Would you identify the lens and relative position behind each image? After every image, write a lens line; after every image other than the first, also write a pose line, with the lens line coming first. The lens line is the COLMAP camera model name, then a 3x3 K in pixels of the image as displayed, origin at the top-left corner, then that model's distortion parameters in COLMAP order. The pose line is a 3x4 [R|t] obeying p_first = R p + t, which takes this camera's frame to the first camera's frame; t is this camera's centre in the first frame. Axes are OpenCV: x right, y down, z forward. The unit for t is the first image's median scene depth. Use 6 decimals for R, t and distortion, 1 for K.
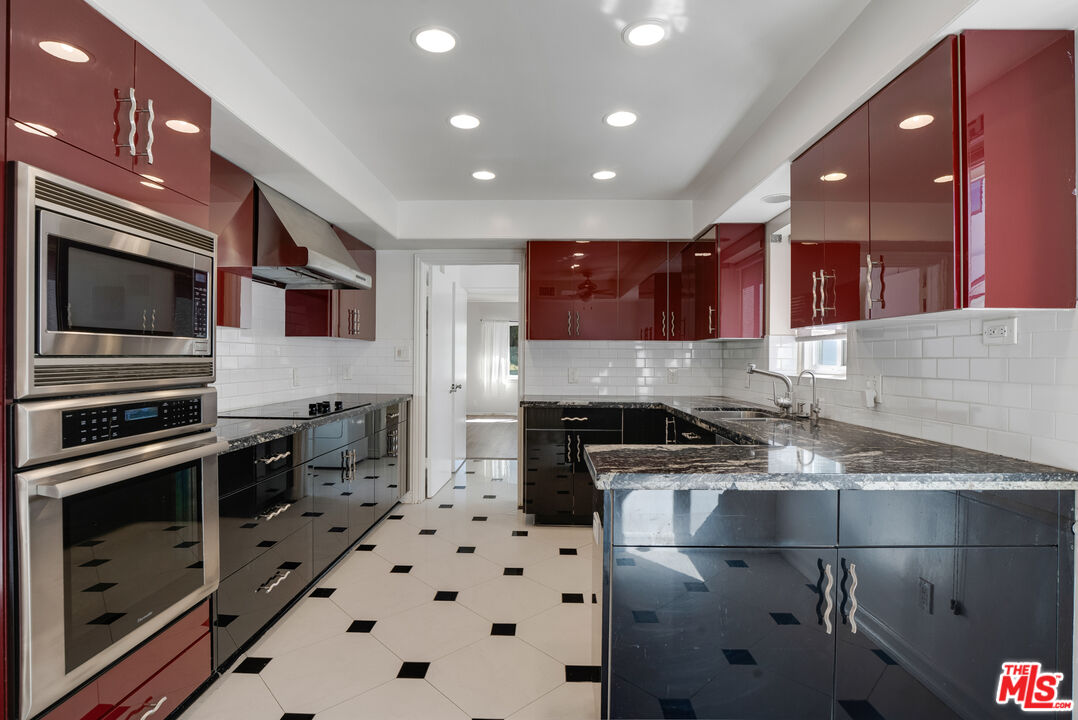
lens RADIAL K [[578.3, 0, 541.1], [0, 578.3, 364.8], [0, 0, 1]] dist [-0.004556, -0.000499]
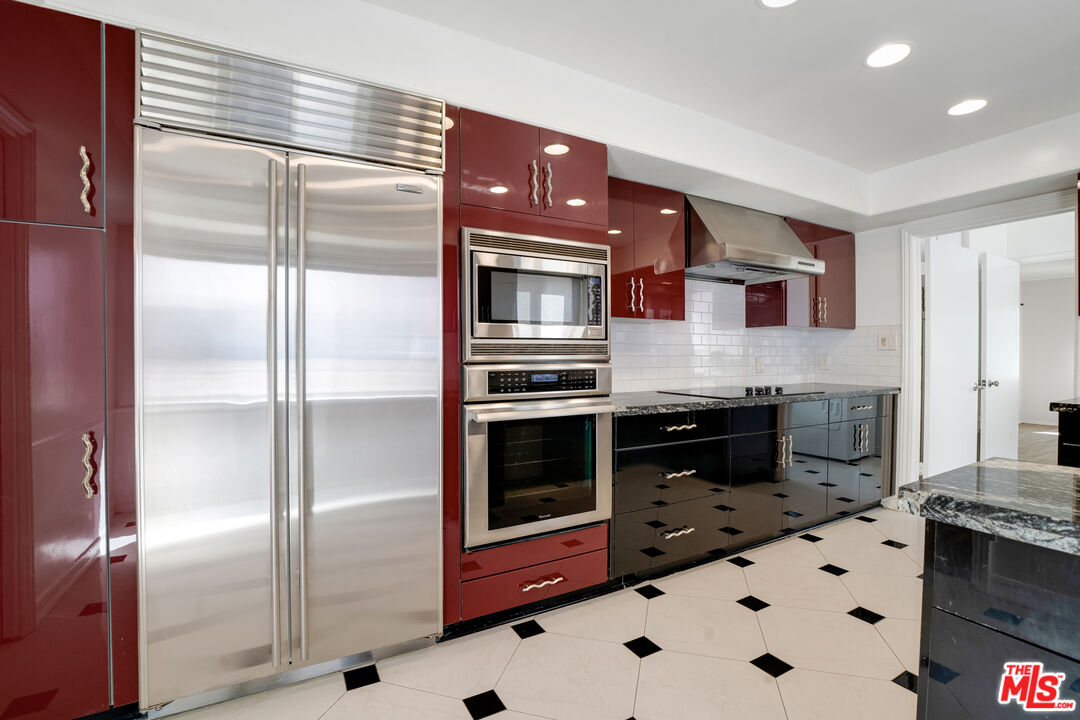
lens RADIAL K [[501.6, 0, 533.3], [0, 501.6, 361.8], [0, 0, 1]] dist [-0.055937, 0.015191]
pose [[0.469943, 0.000737, -0.882697, 0.351189], [-0.009126, 0.999950, -0.004024, 0.040939], [0.882650, 0.009947, 0.469926, 0.311918]]
